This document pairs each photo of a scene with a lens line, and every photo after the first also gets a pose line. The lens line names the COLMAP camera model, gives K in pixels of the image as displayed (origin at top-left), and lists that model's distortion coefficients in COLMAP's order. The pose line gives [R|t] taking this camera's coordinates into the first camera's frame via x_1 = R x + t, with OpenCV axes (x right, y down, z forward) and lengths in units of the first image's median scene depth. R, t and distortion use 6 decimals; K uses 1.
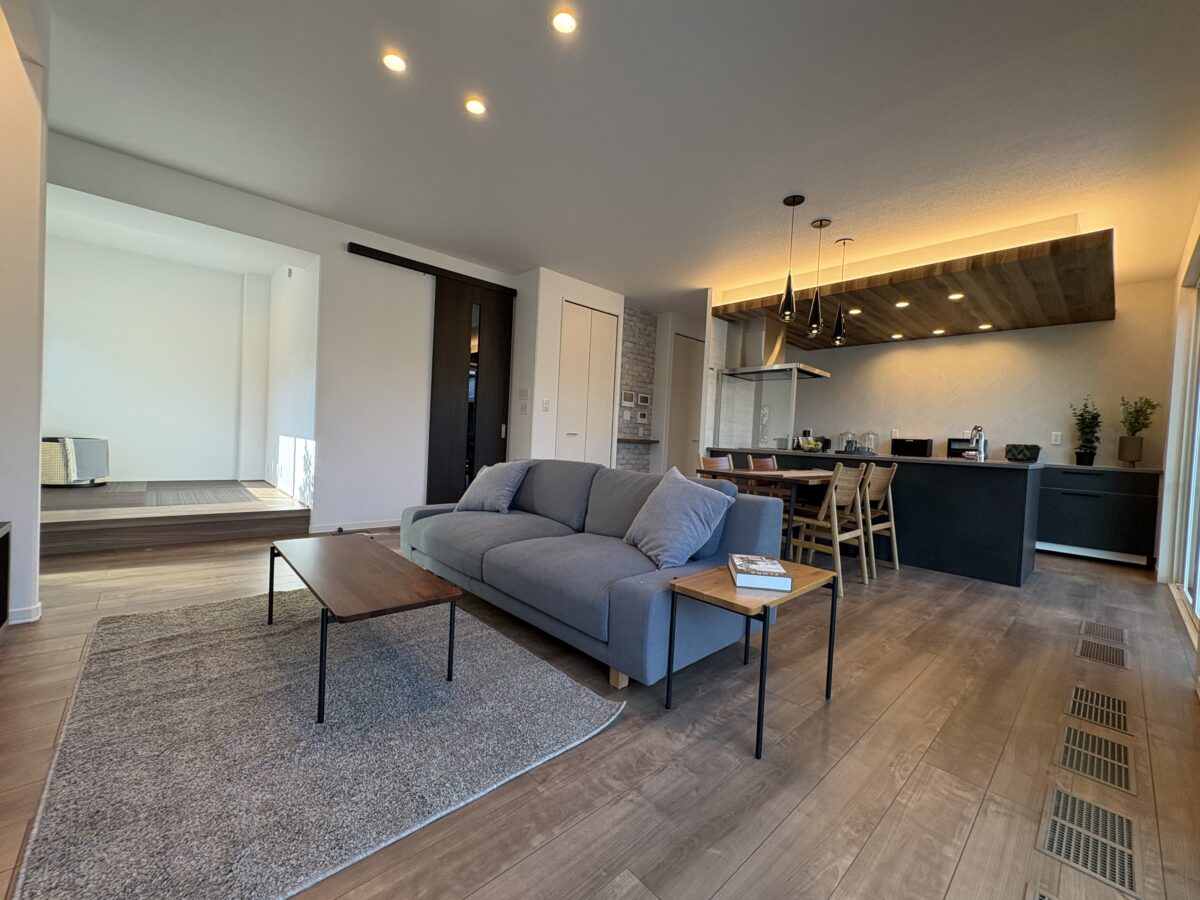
lens RADIAL K [[479.1, 0, 599.1], [0, 479.1, 450.2], [0, 0, 1]] dist [0.002149, -0.000195]
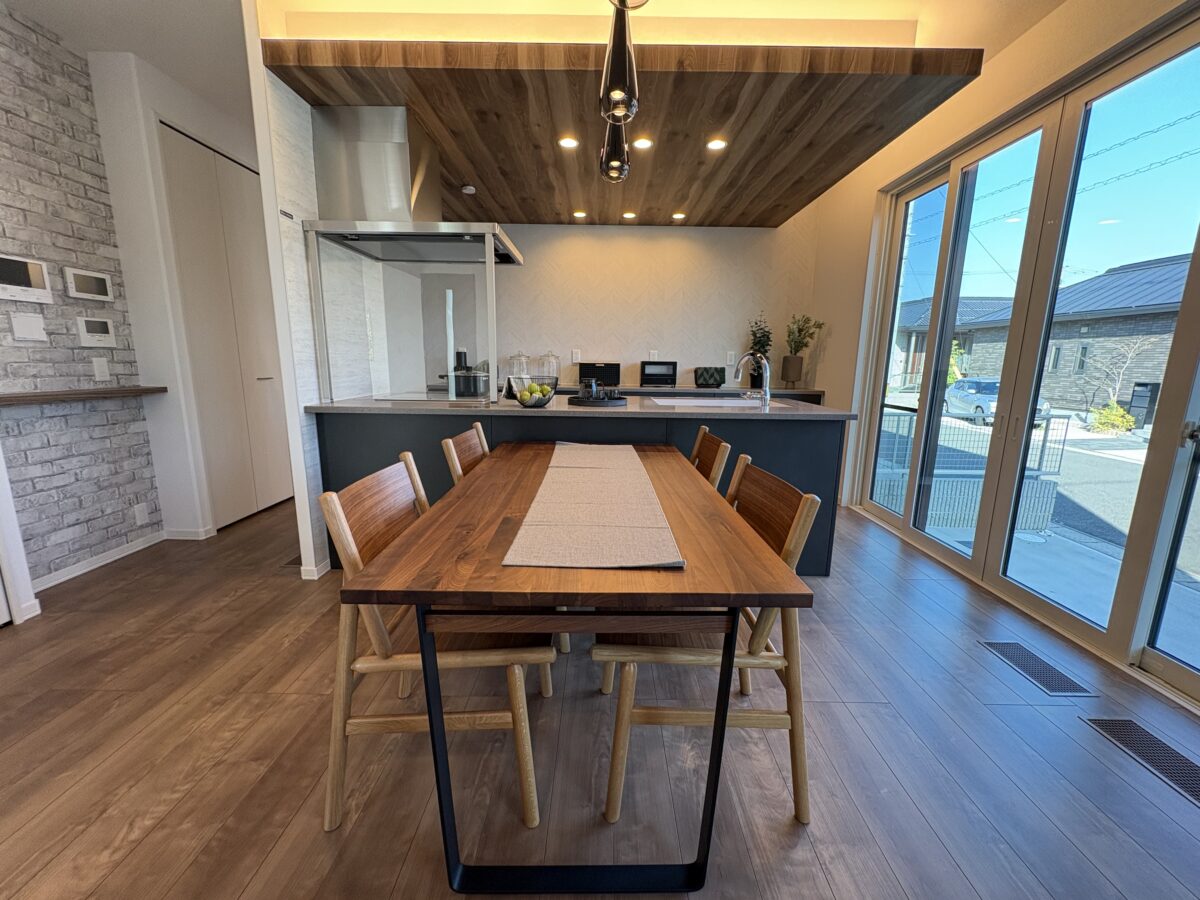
lens RADIAL K [[479.1, 0, 601.3], [0, 479.1, 450.4], [0, 0, 1]] dist [0.002149, -0.000195]
pose [[0.679681, -0.175549, 0.712191, 0.087476], [0.037295, 0.977954, 0.205464, -0.045486], [-0.732559, -0.113089, 0.671244, 0.492972]]
